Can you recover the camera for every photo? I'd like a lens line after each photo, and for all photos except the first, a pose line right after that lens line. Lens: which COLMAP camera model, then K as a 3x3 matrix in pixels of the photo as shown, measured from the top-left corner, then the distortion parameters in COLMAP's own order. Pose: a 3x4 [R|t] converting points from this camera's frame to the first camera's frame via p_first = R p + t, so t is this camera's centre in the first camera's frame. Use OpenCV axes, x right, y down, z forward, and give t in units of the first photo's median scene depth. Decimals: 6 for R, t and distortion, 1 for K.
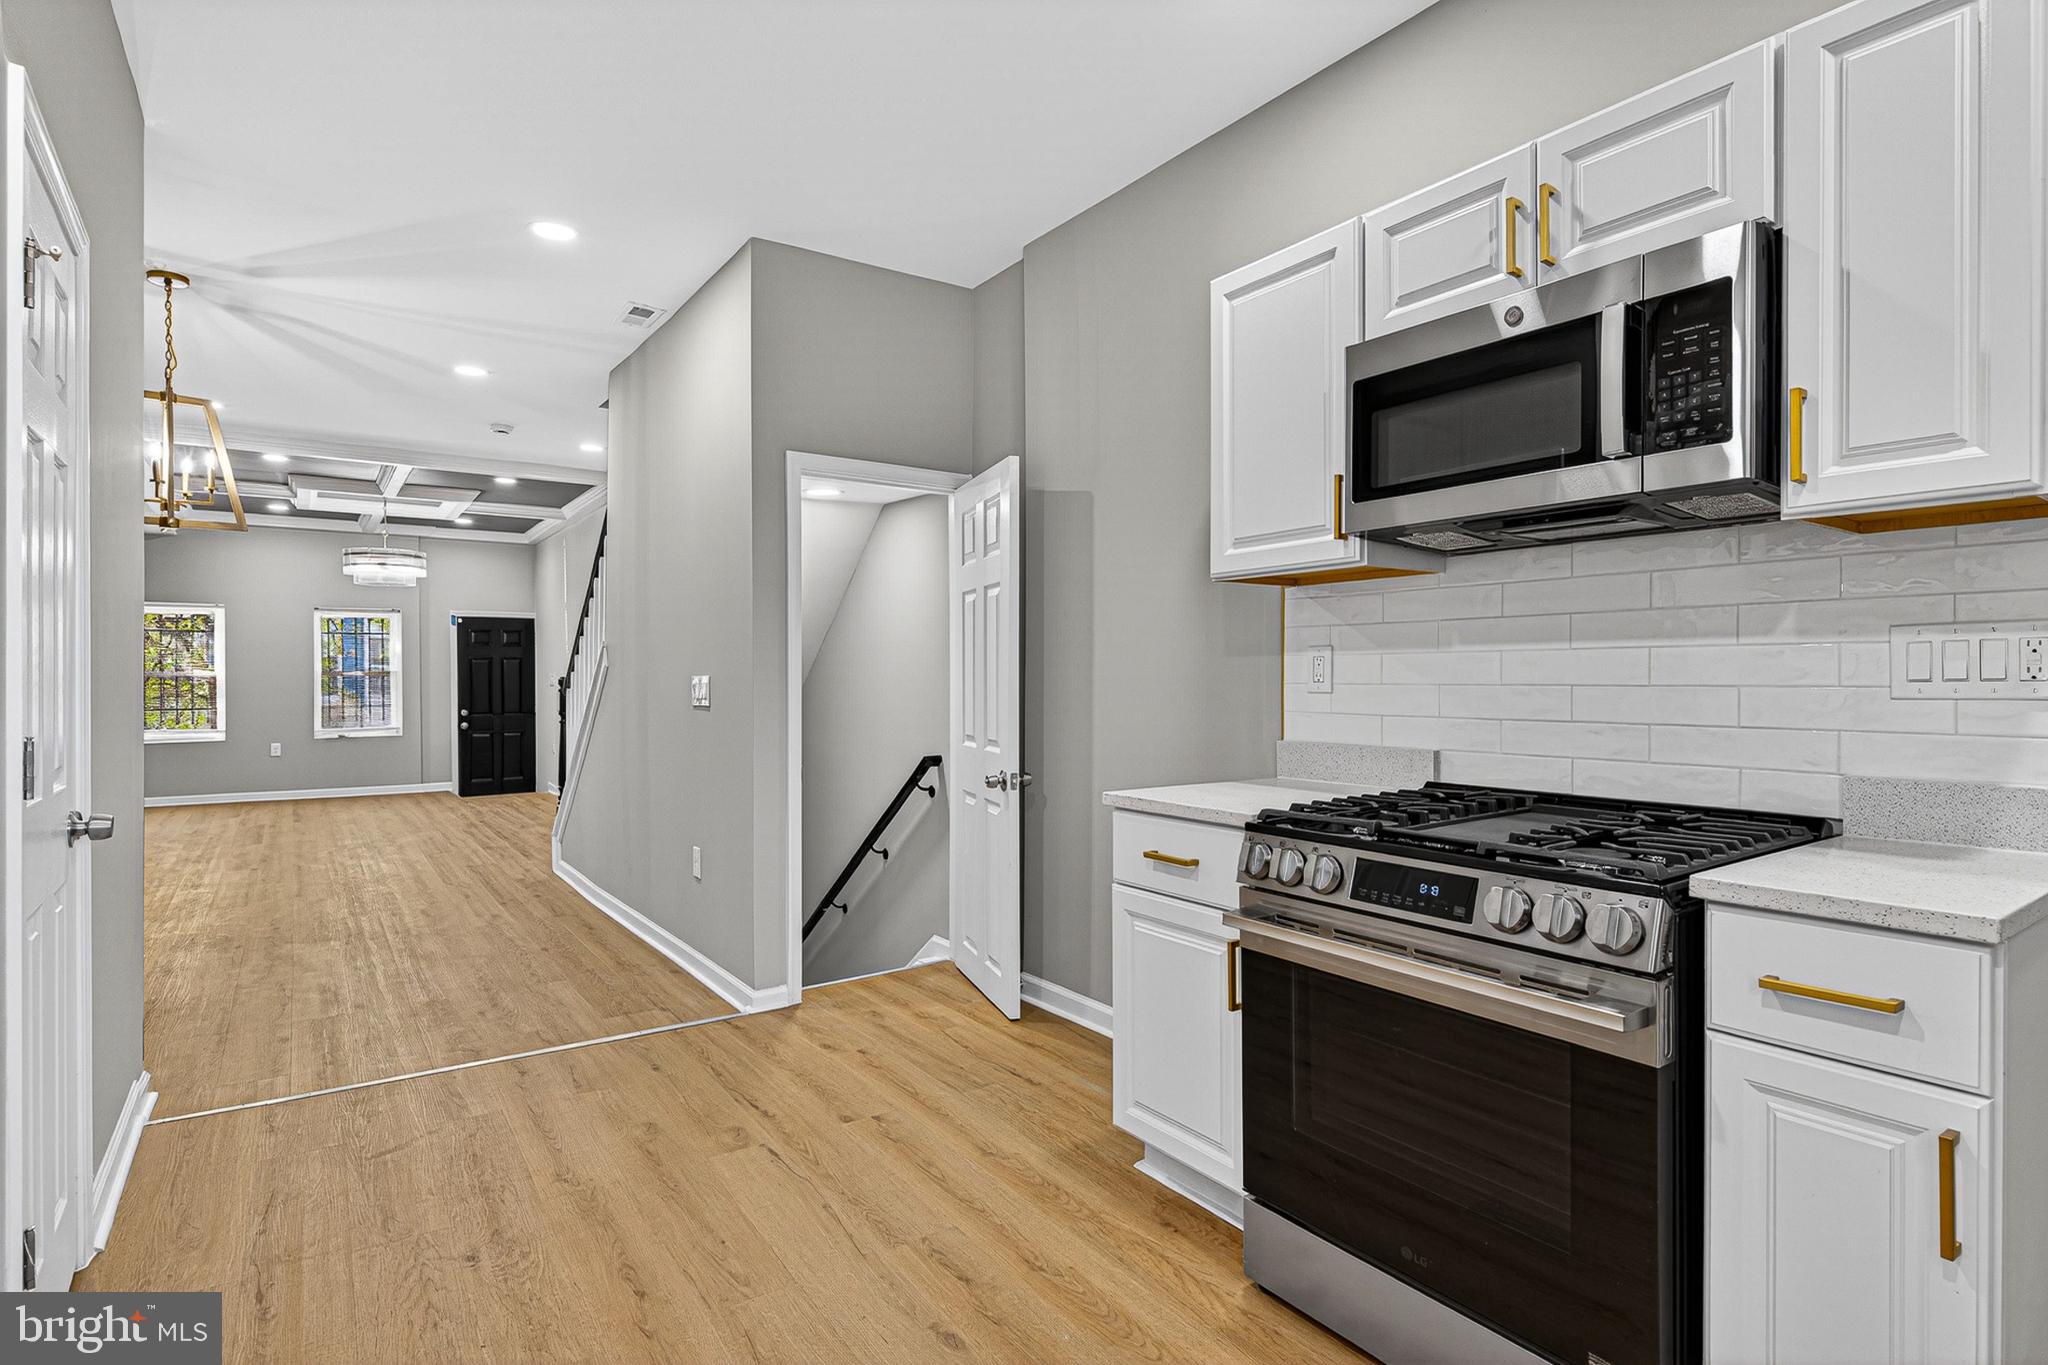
lens RADIAL K [[1043.8, 0, 1034.4], [0, 1043.8, 674.1], [0, 0, 1]] dist [-0.001219, -0.000674]
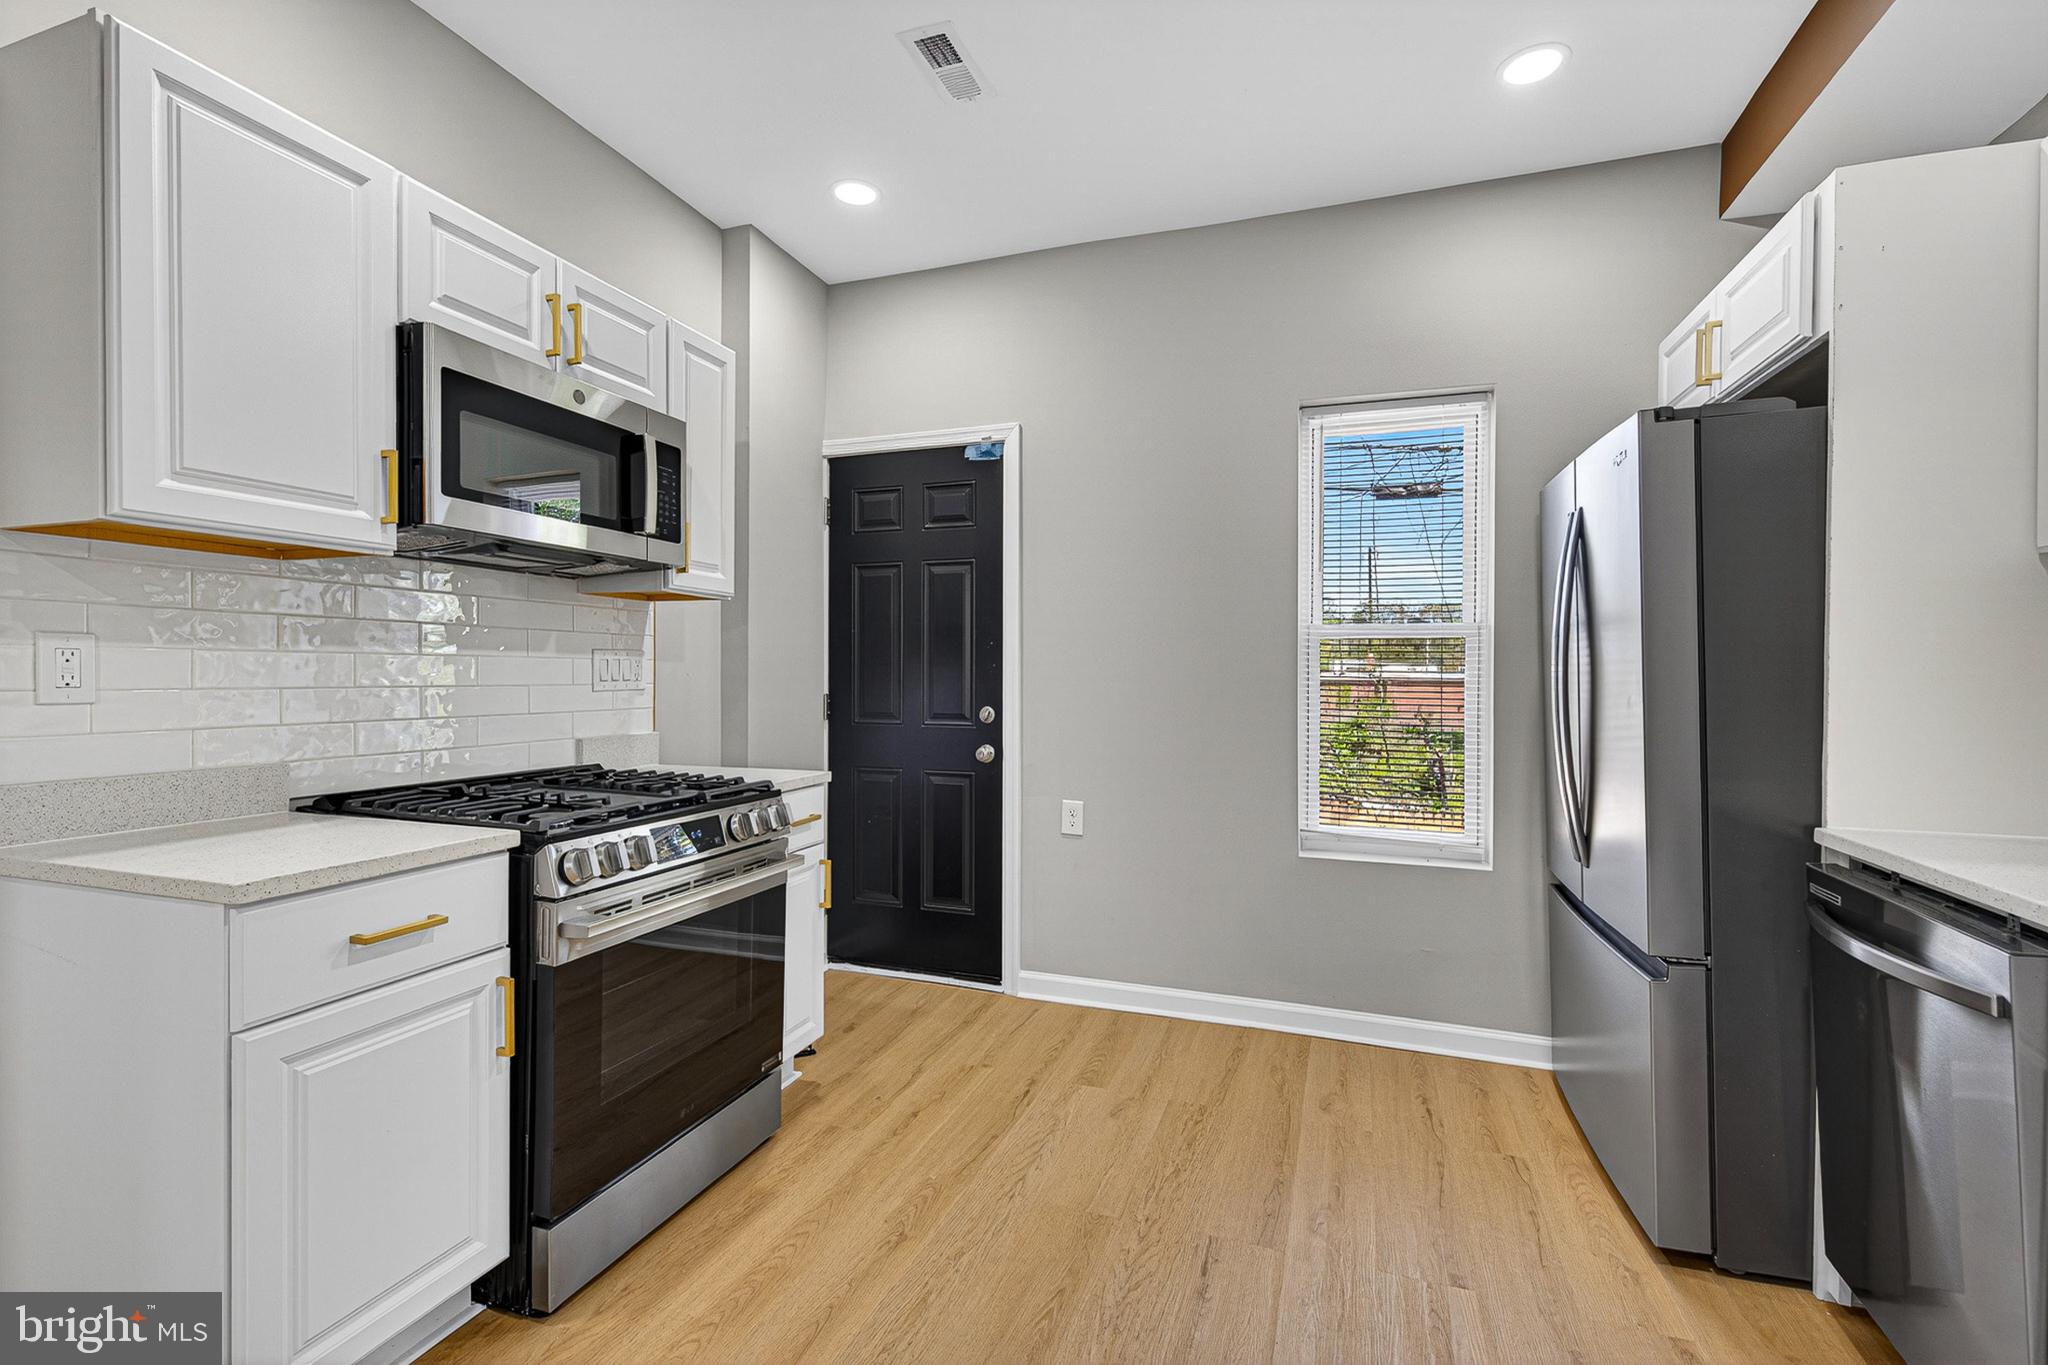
lens RADIAL K [[884.1, 0, 1043.2], [0, 884.1, 678.2], [0, 0, 1]] dist [-0.000161, 0.000042]
pose [[-0.600253, 0.000358, 0.799810, -0.162619], [0.000542, 1.000000, -0.000040, 0.000423], [-0.799810, 0.000409, -0.600253, 0.258323]]
